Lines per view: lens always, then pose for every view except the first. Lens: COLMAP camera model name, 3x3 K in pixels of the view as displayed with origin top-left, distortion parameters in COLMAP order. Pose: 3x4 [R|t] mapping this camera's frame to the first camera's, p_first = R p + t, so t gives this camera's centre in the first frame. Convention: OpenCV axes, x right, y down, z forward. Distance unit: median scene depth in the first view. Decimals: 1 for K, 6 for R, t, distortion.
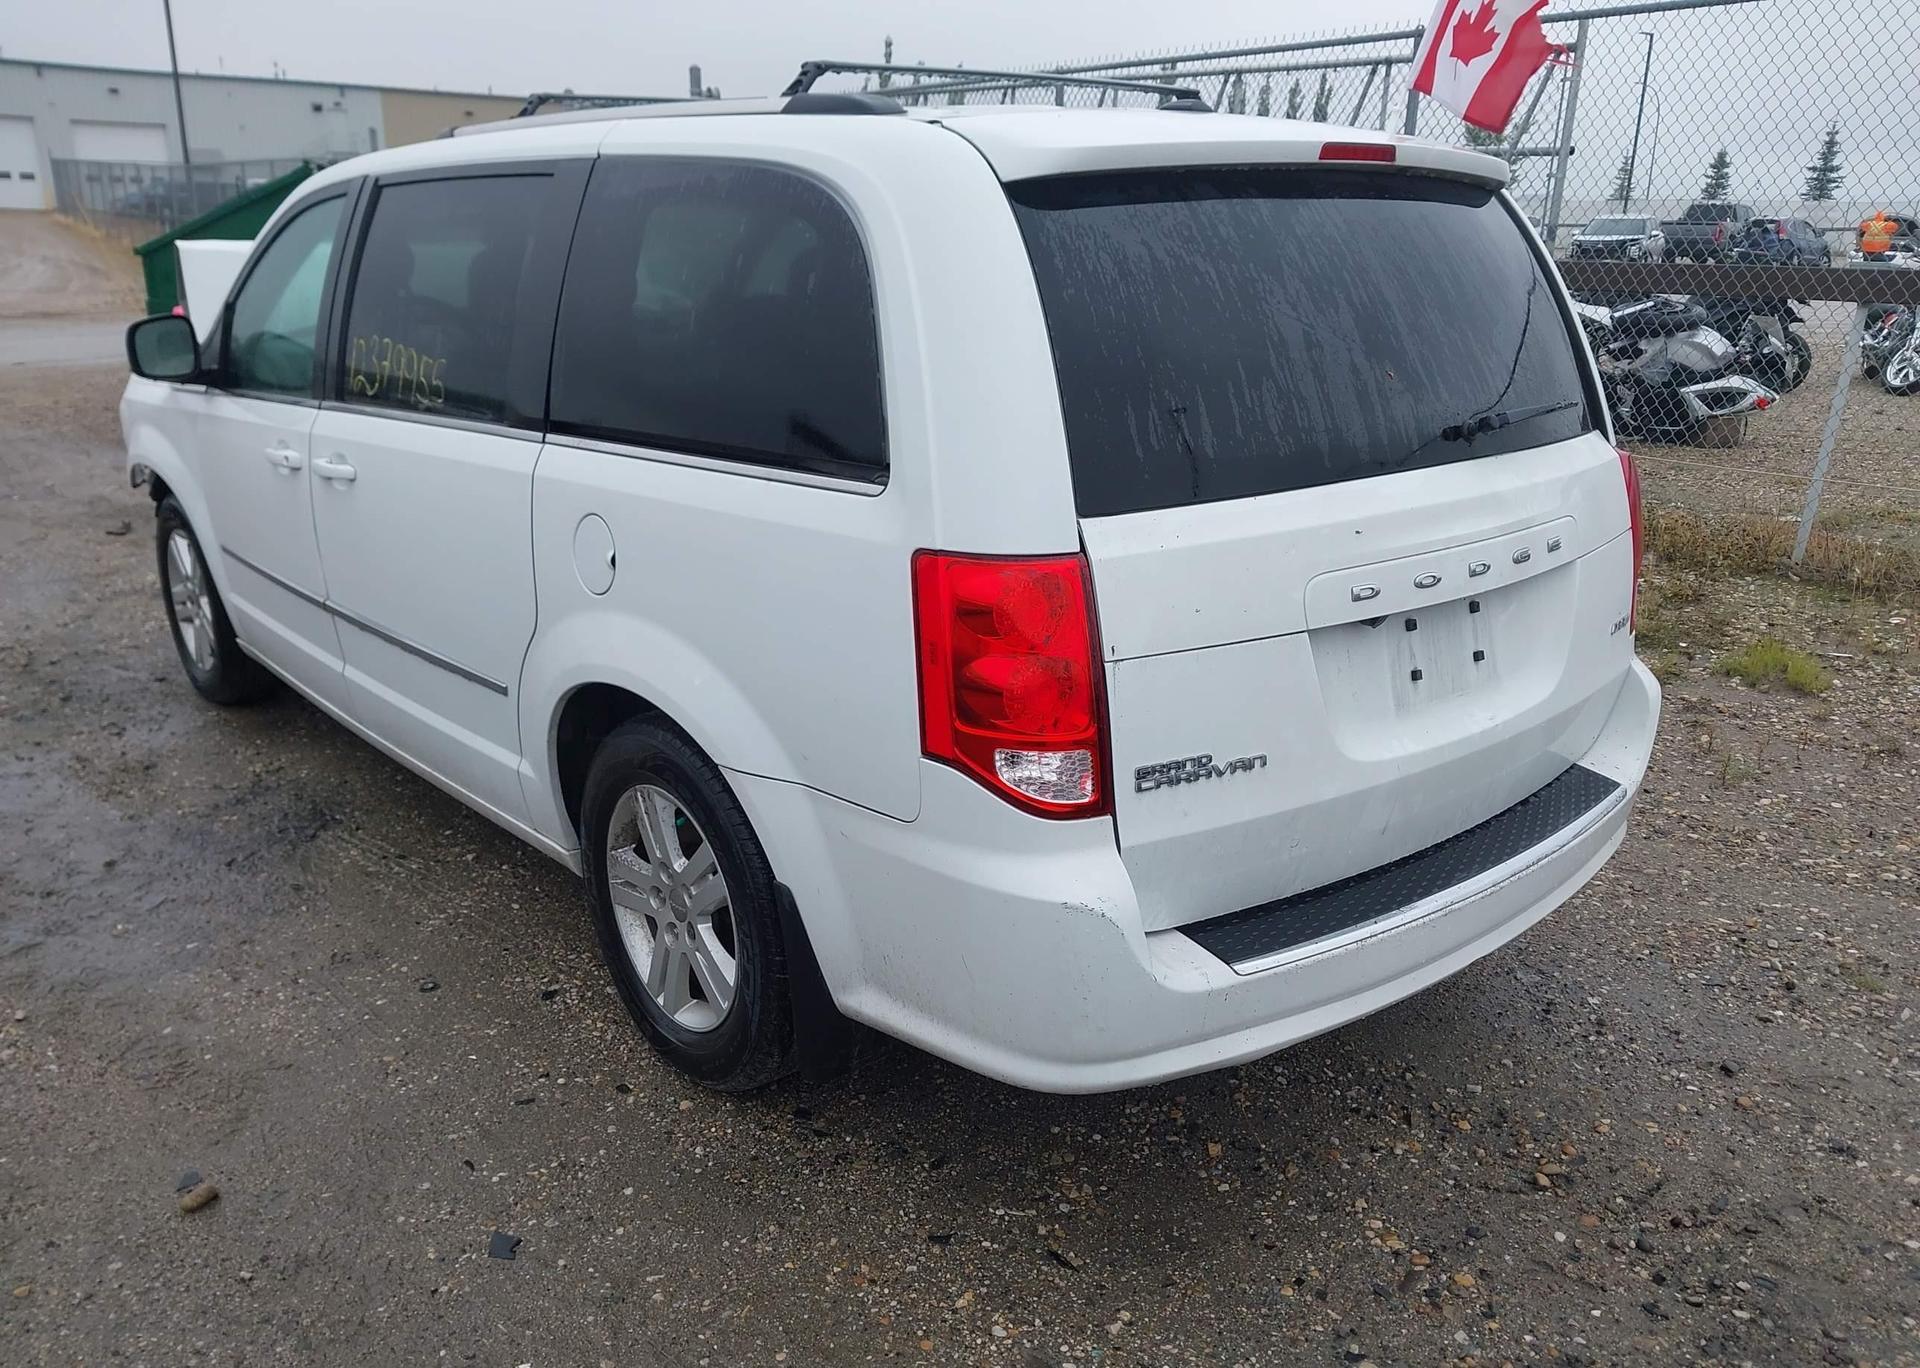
lens RADIAL K [[1528.2, 0, 963.0], [0, 1528.2, 703.3], [0, 0, 1]] dist [0.022152, 0.003449]
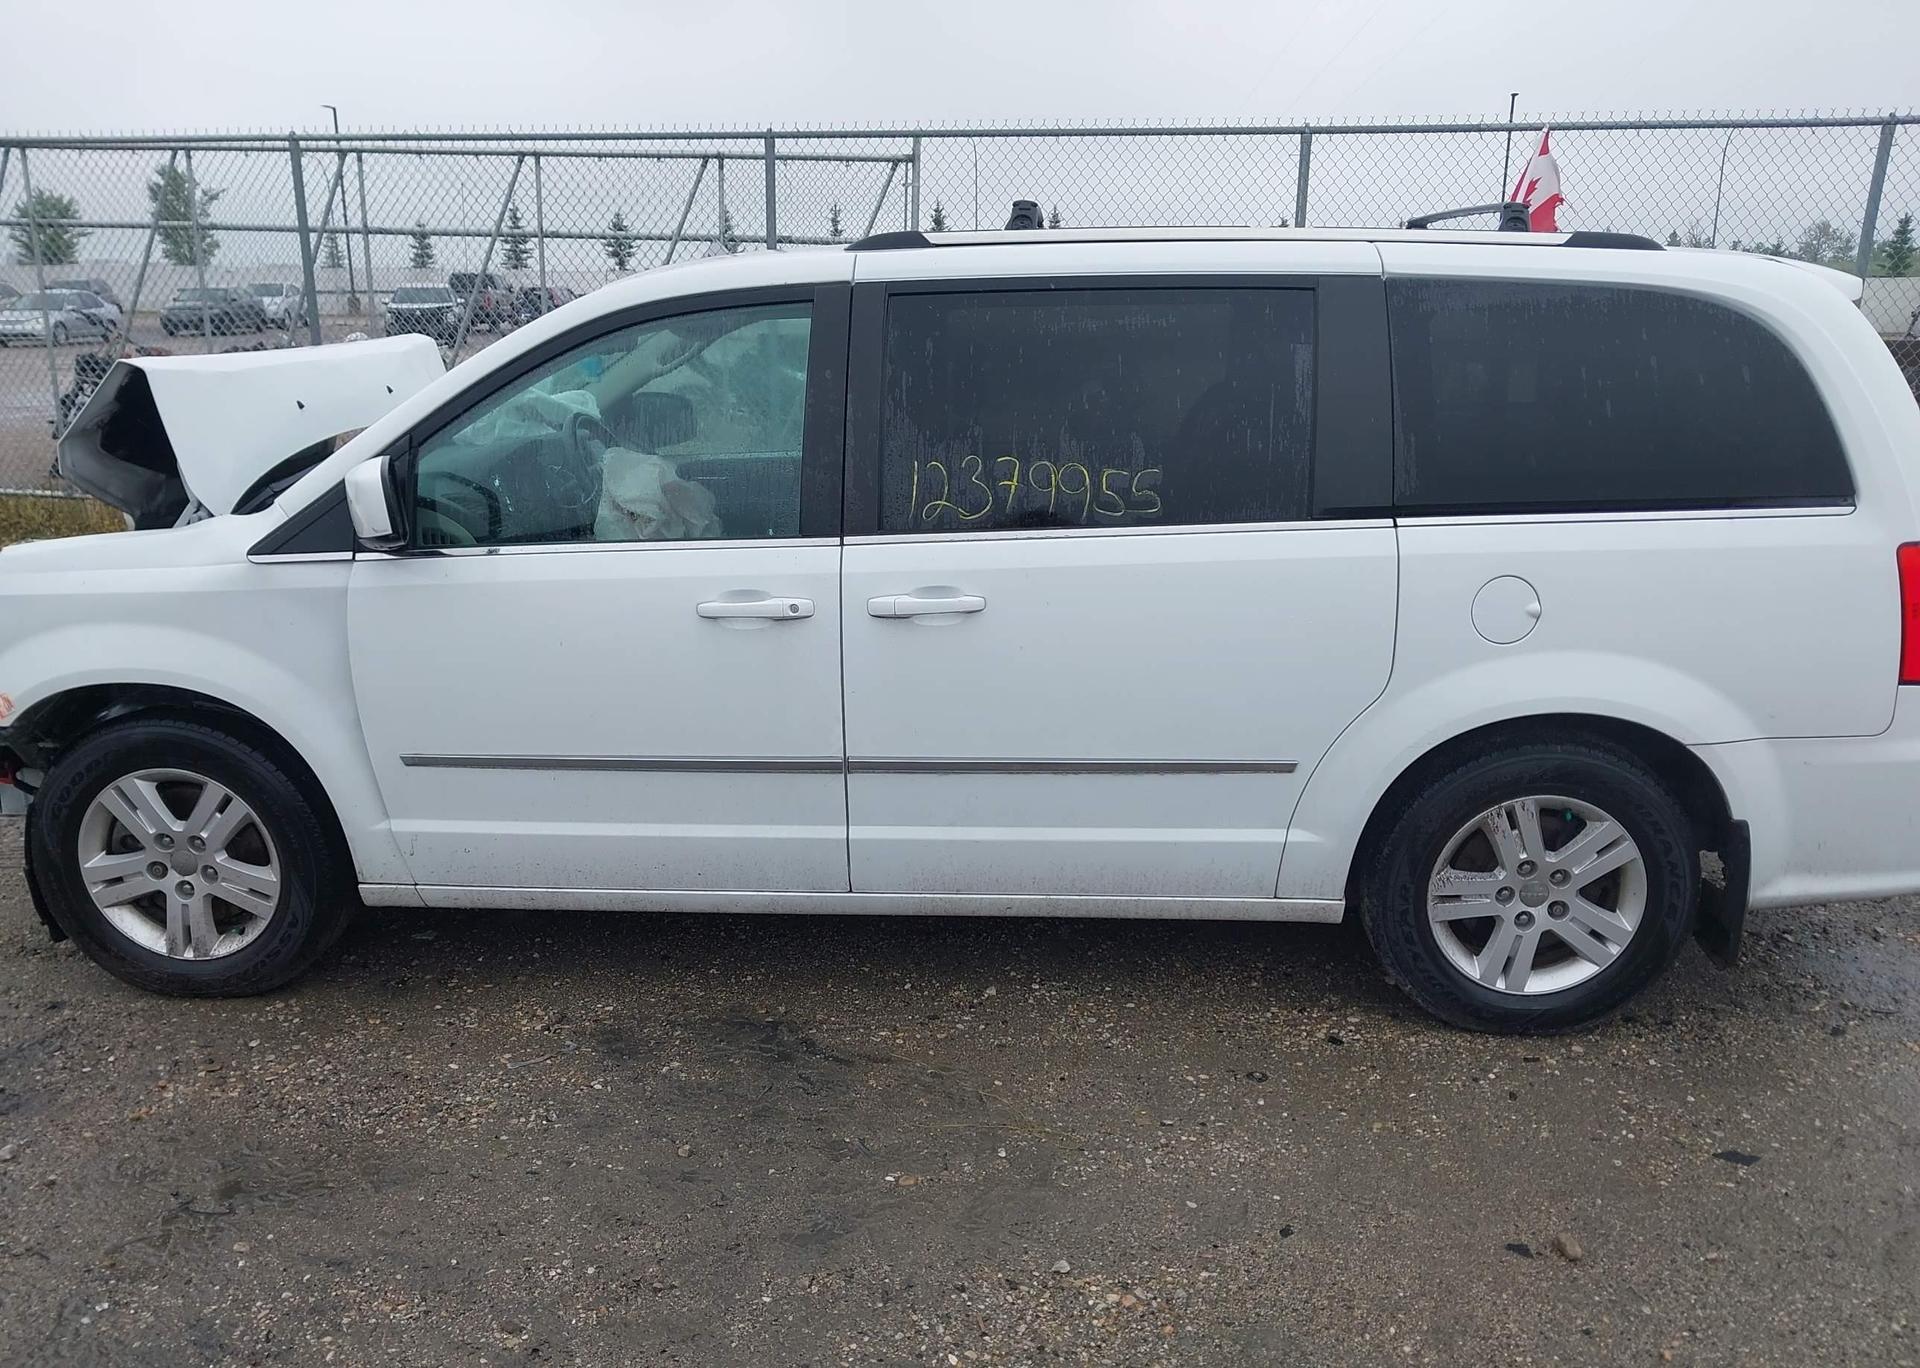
lens RADIAL K [[1524.9, 0, 963.9], [0, 1524.9, 678.9], [0, 0, 1]] dist [0.040037, -0.060345]
pose [[0.694794, -0.184265, 0.695203, -1.326894], [0.219830, 0.974772, 0.038664, -0.179533], [-0.684789, 0.125962, 0.717773, 0.438879]]
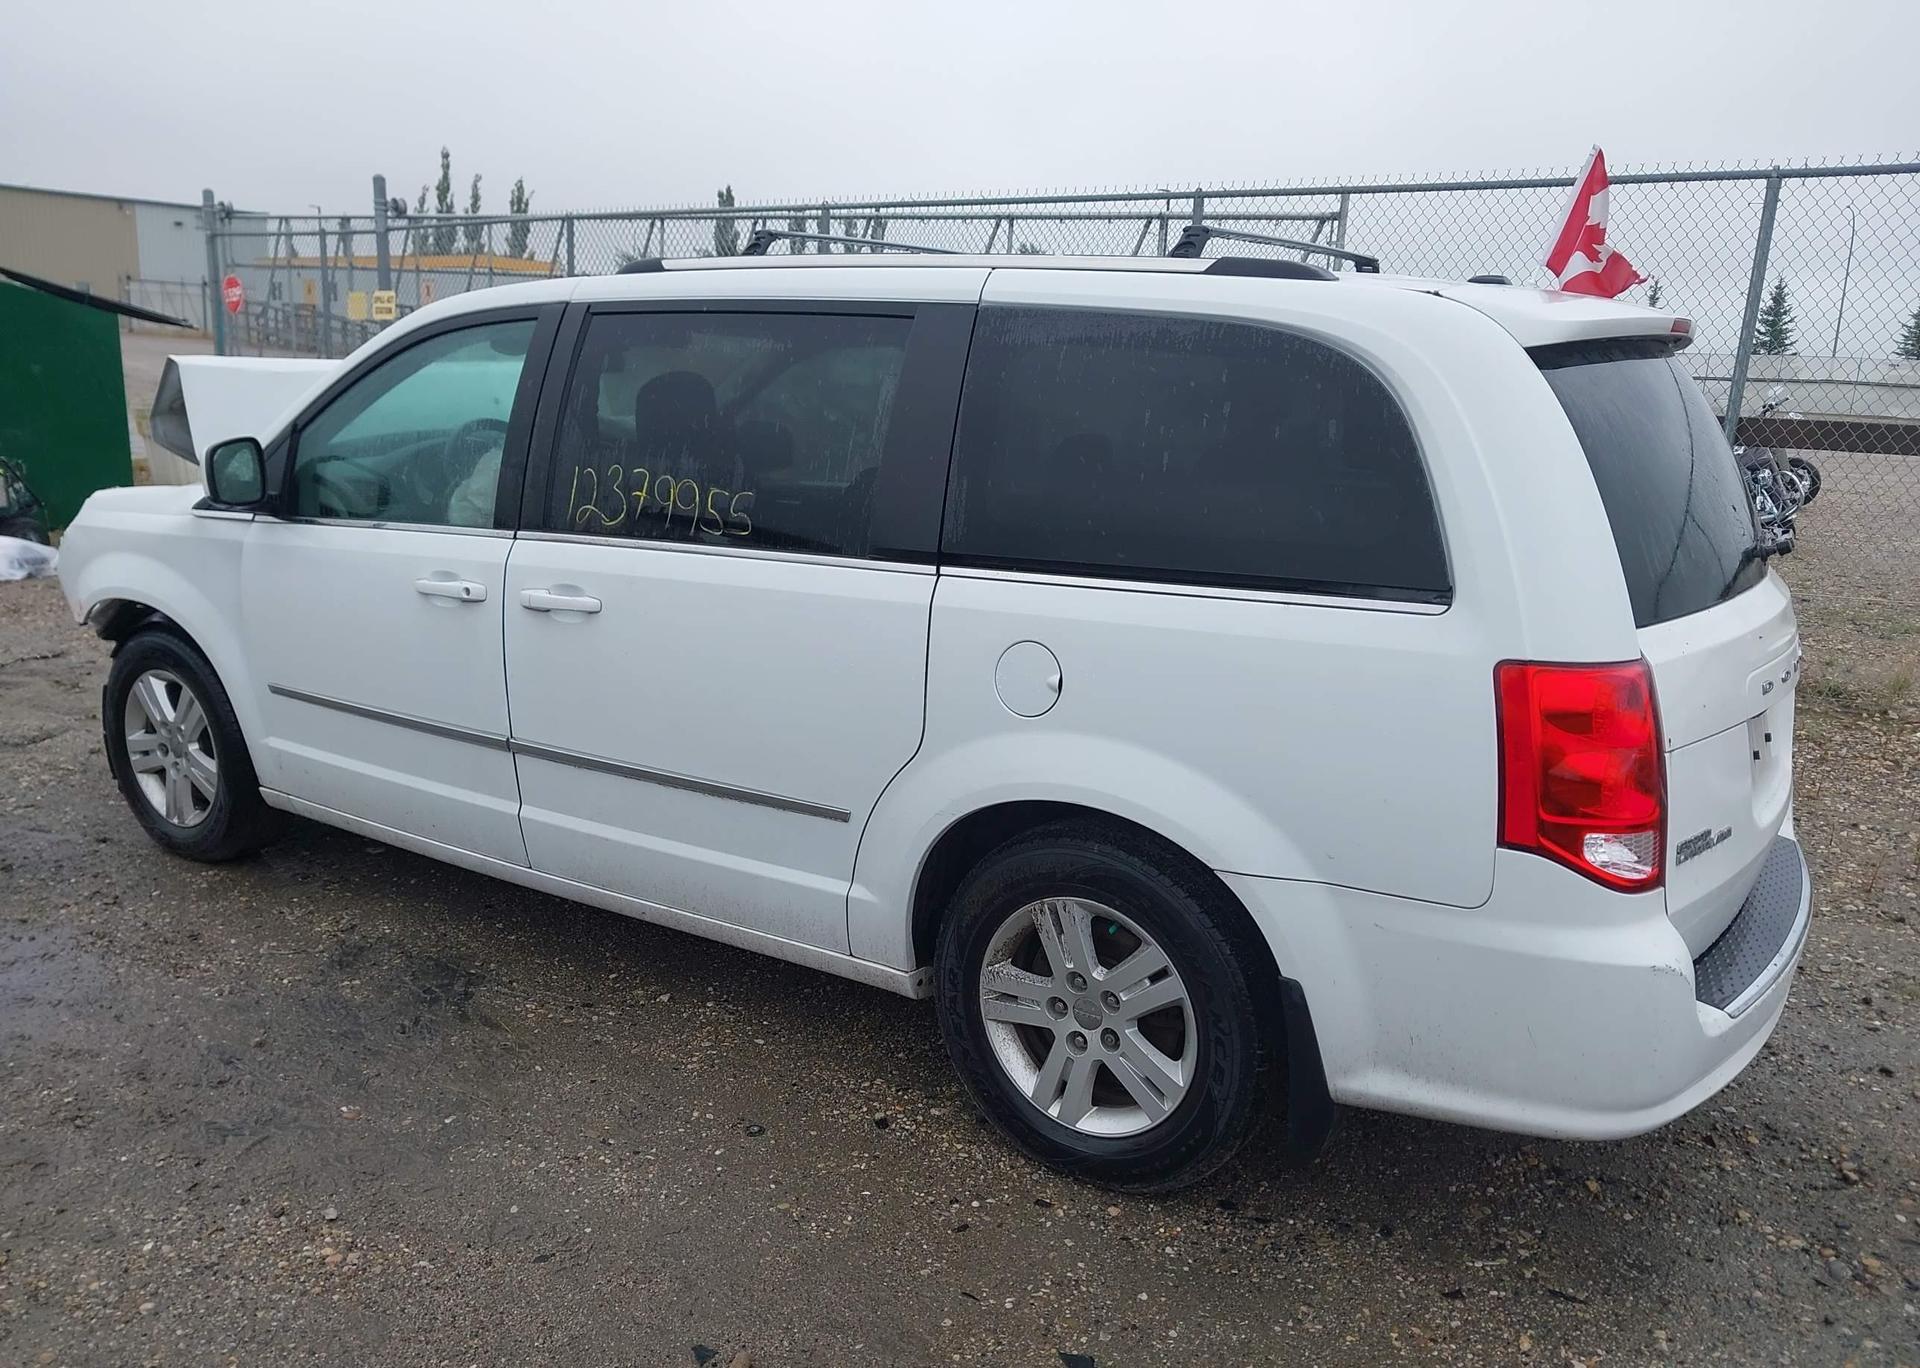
lens RADIAL K [[1524.9, 0, 963.9], [0, 1524.9, 678.9], [0, 0, 1]] dist [0.040037, -0.060345]
pose [[0.959720, -0.035197, 0.278746, -0.560040], [0.059063, 0.995227, -0.077687, -0.018294], [-0.274681, 0.091021, 0.957218, 0.019491]]
